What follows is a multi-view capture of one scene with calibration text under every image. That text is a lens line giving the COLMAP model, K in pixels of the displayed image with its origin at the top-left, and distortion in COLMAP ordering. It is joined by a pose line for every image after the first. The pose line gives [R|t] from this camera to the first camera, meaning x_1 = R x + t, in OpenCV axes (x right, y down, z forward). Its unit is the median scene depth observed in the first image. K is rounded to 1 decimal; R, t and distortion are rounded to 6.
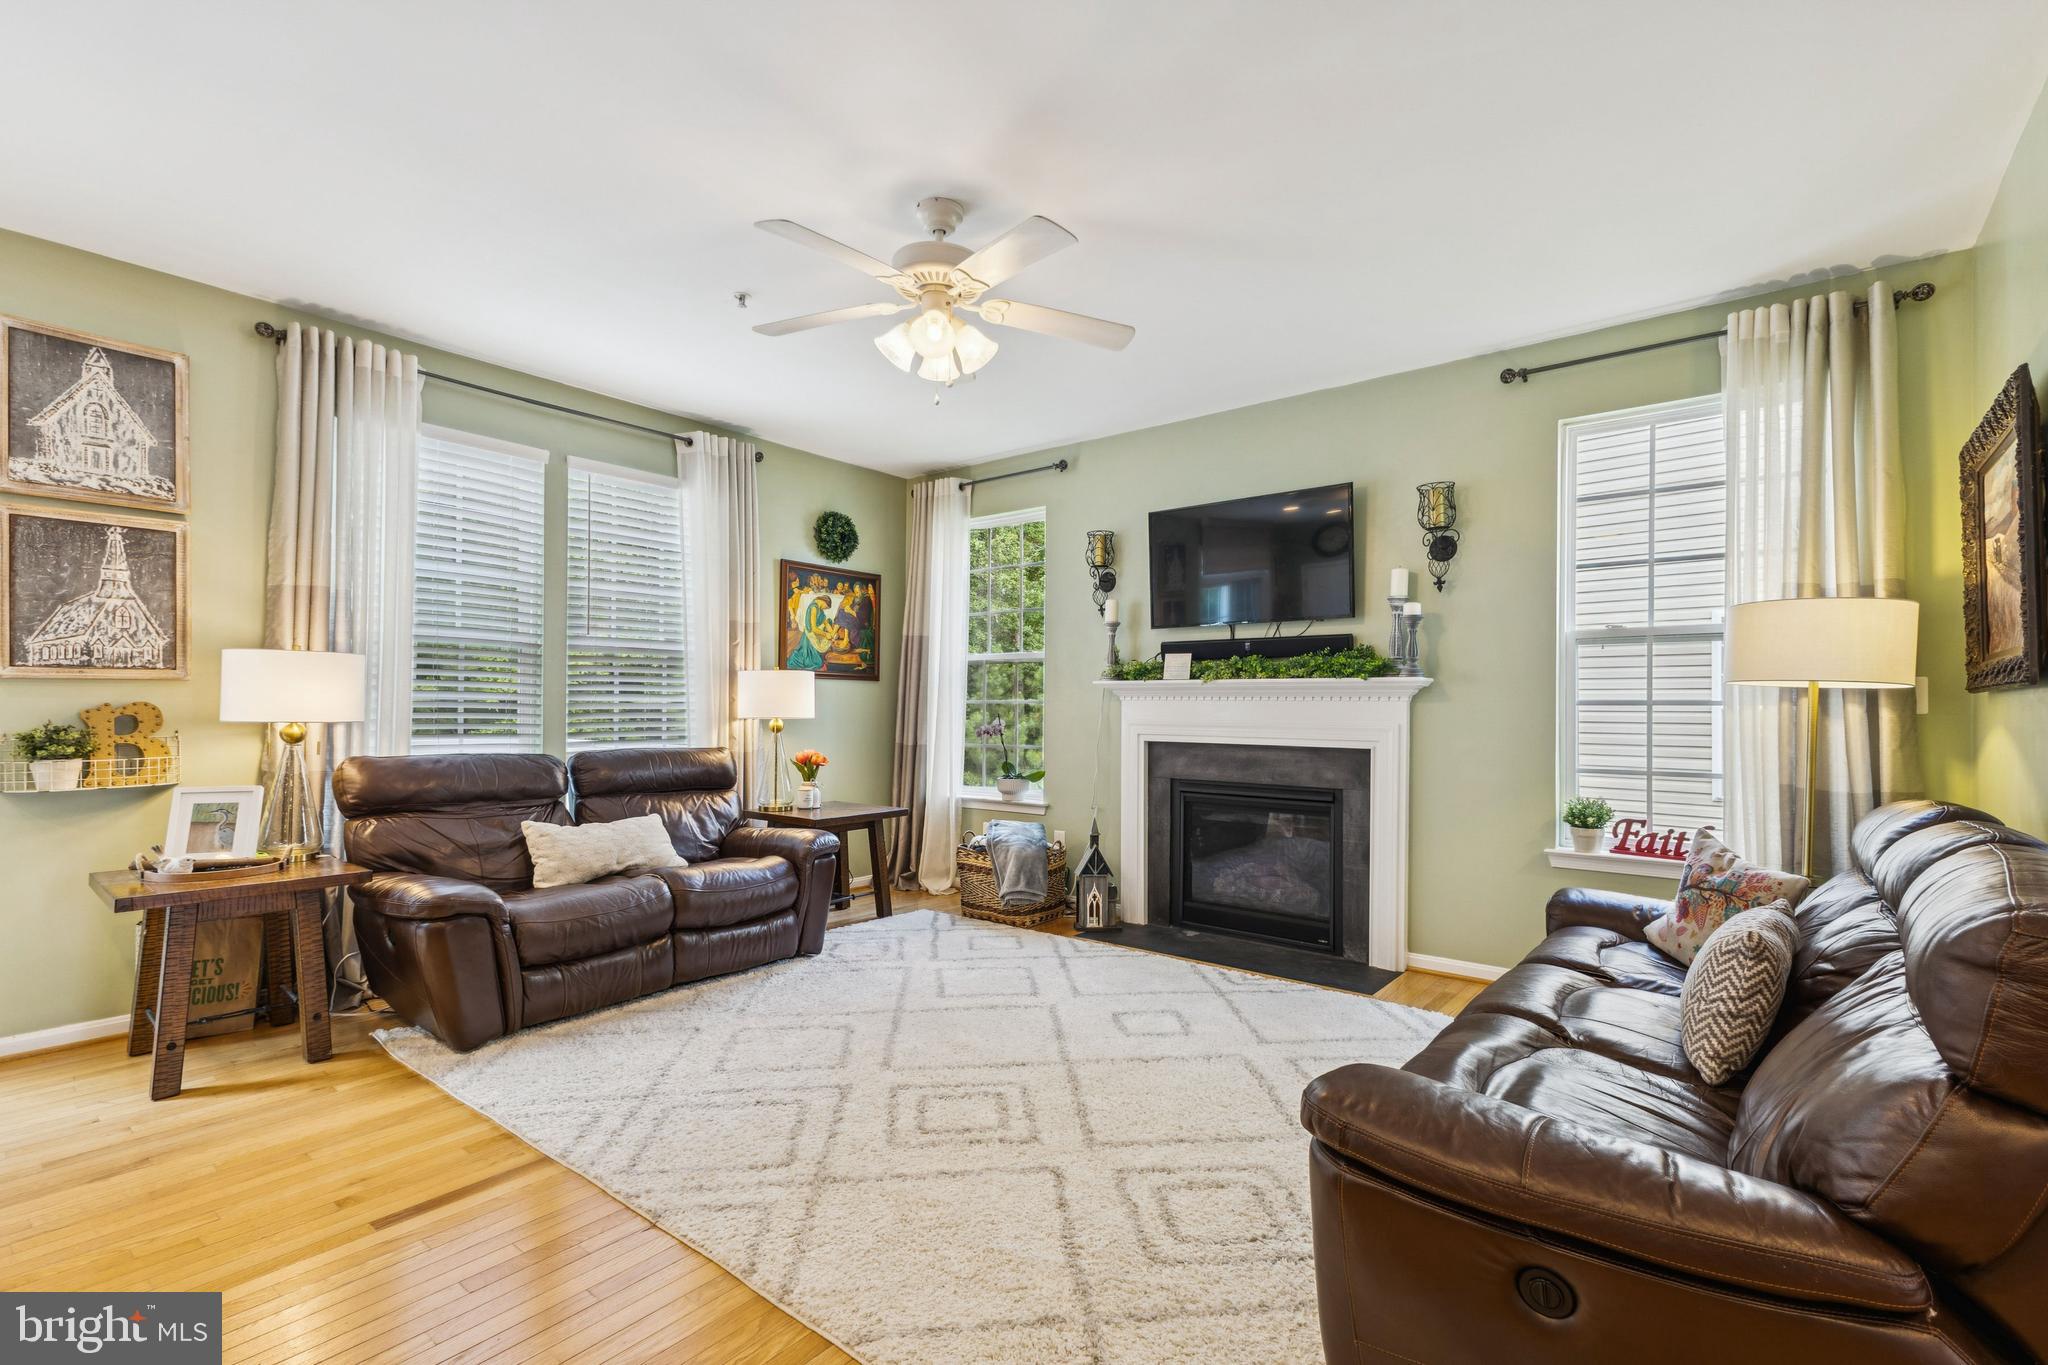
lens RADIAL K [[913.2, 0, 1032.7], [0, 913.2, 701.3], [0, 0, 1]] dist [0.014298, -0.000256]
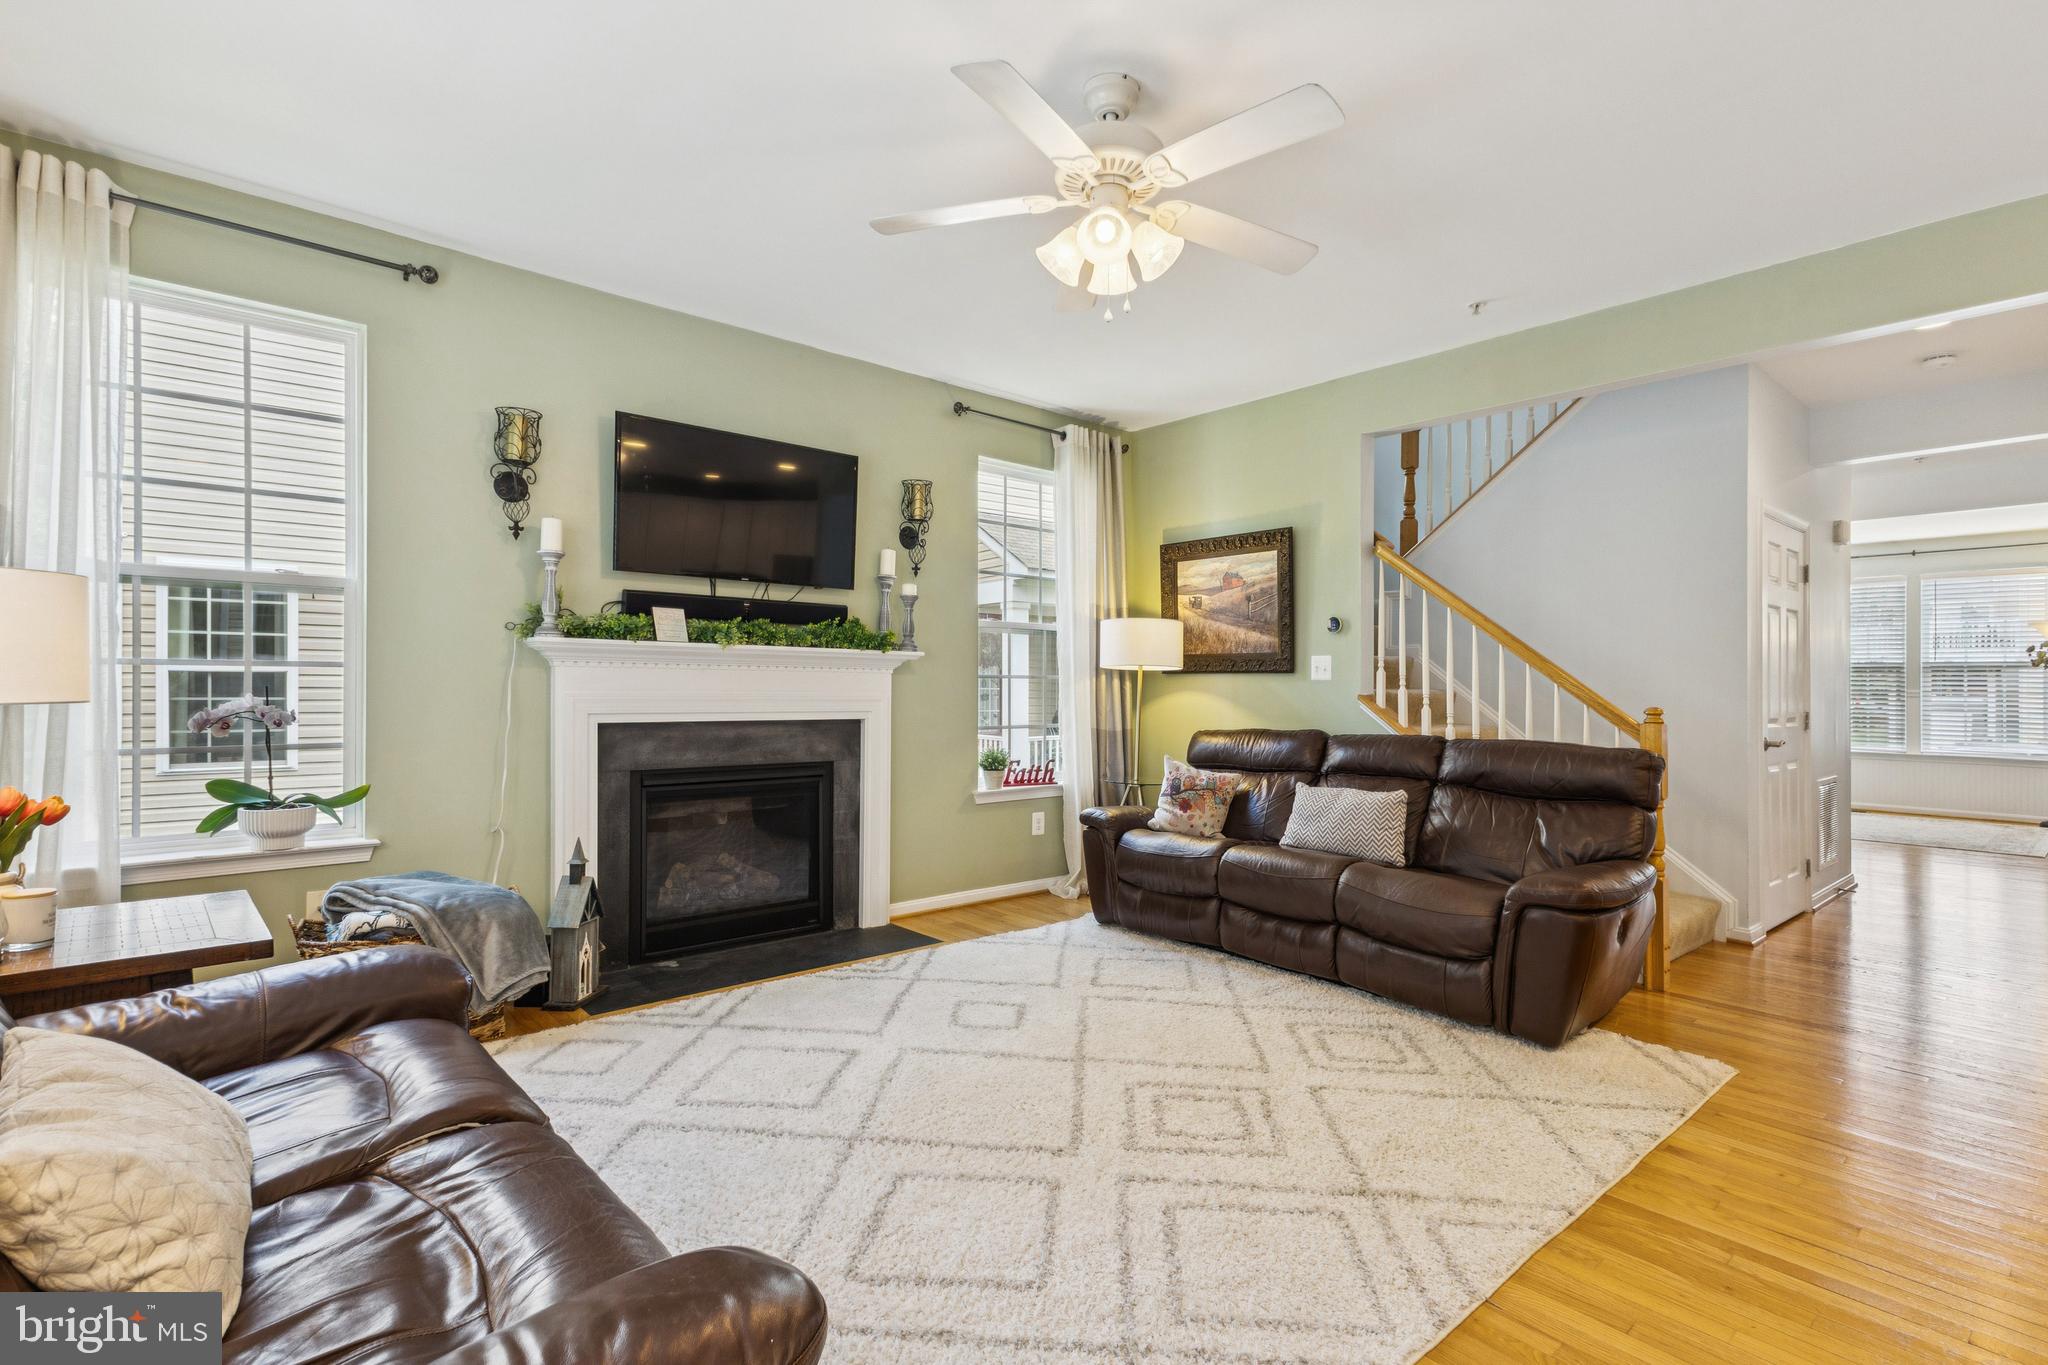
lens RADIAL K [[965.0, 0, 1033.7], [0, 965.0, 676.2], [0, 0, 1]] dist [0.026820, 0.000558]
pose [[0.178062, 0.002840, 0.984015, -0.657284], [-0.016957, 0.999856, 0.000183, 0.000378], [-0.983873, -0.016719, 0.178084, 0.604268]]
